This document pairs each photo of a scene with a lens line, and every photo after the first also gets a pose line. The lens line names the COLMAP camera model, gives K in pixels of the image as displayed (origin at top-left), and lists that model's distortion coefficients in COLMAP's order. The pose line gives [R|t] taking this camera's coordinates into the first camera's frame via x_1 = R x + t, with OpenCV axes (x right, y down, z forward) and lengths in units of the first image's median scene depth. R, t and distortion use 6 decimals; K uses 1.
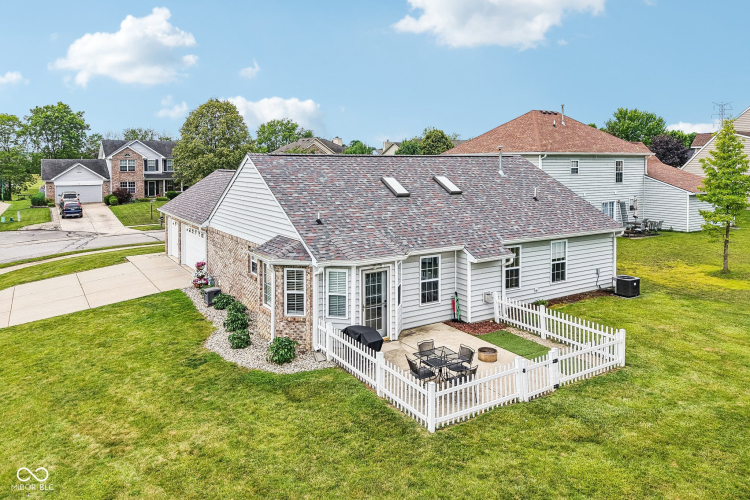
lens RADIAL K [[533.6, 0, 377.2], [0, 533.6, 160.2], [0, 0, 1]] dist [-0.005970, -0.003488]
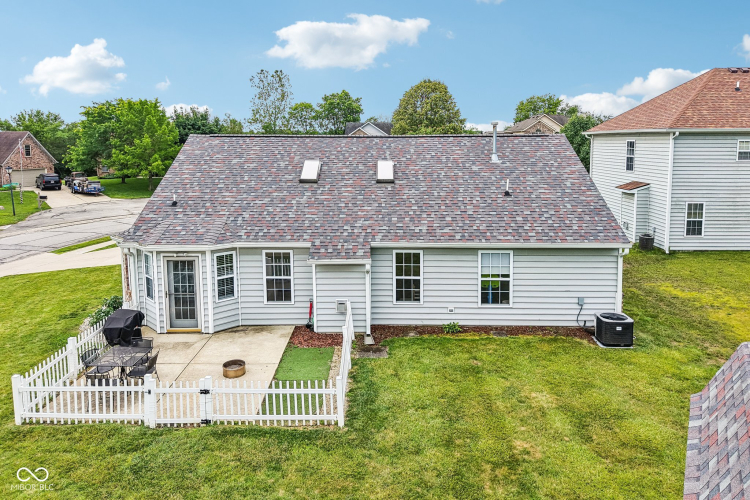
lens RADIAL K [[527.4, 0, 373.7], [0, 527.4, 195.3], [0, 0, 1]] dist [0.002074, -0.001441]
pose [[0.833536, 0.054472, -0.549773, 0.611116], [0.004206, 0.994473, 0.104909, -0.002951], [0.552449, -0.089758, 0.828700, 0.316398]]
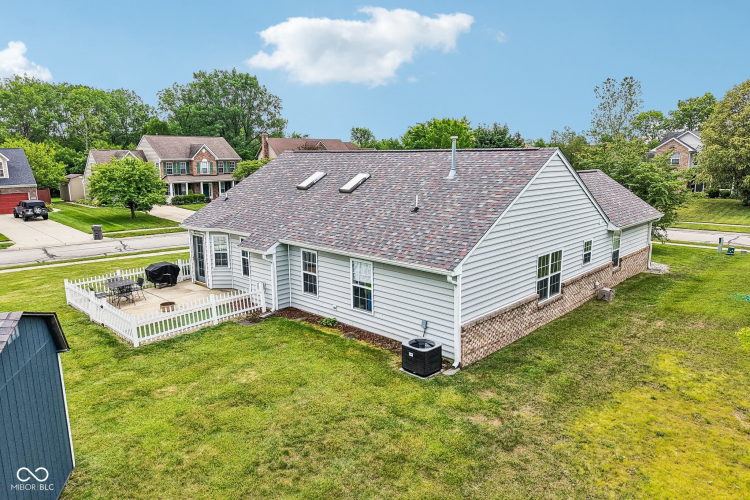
lens RADIAL K [[497.6, 0, 375.0], [0, 497.6, 250.0], [0, 0, 1]] dist [0.003502, -0.001085]
pose [[0.249675, 0.179037, -0.951634, 1.070043], [0.008866, 0.982295, 0.187131, -0.002555], [0.968289, -0.055159, 0.243667, 0.861502]]
